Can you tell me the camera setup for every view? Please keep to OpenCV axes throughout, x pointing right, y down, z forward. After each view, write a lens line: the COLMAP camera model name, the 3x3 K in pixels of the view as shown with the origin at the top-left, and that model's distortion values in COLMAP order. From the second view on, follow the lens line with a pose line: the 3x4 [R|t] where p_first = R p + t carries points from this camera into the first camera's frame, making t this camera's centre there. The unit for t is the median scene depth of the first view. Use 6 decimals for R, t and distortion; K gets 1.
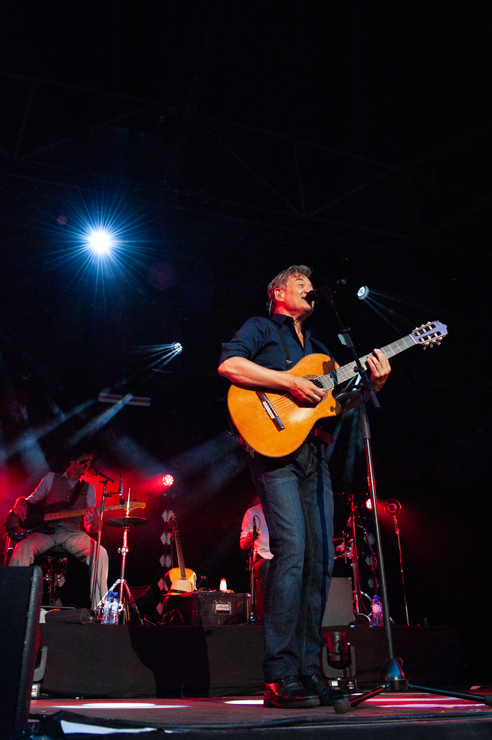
lens RADIAL K [[612.7, 0, 246.0], [0, 612.7, 370.0], [0, 0, 1]] dist [0.001887, -0.006182]
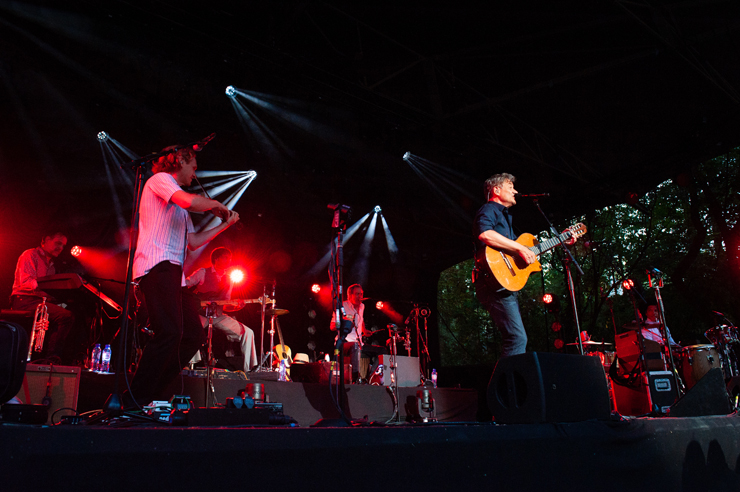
lens RADIAL K [[499.0, 0, 370.0], [0, 499.0, 246.0], [0, 0, 1]] dist [-0.062473, 0.000894]
pose [[0.952237, 0.105017, 0.286732, -0.646848], [-0.135256, 0.986920, 0.087722, -0.047328], [-0.273770, -0.122315, 0.953986, -0.205469]]
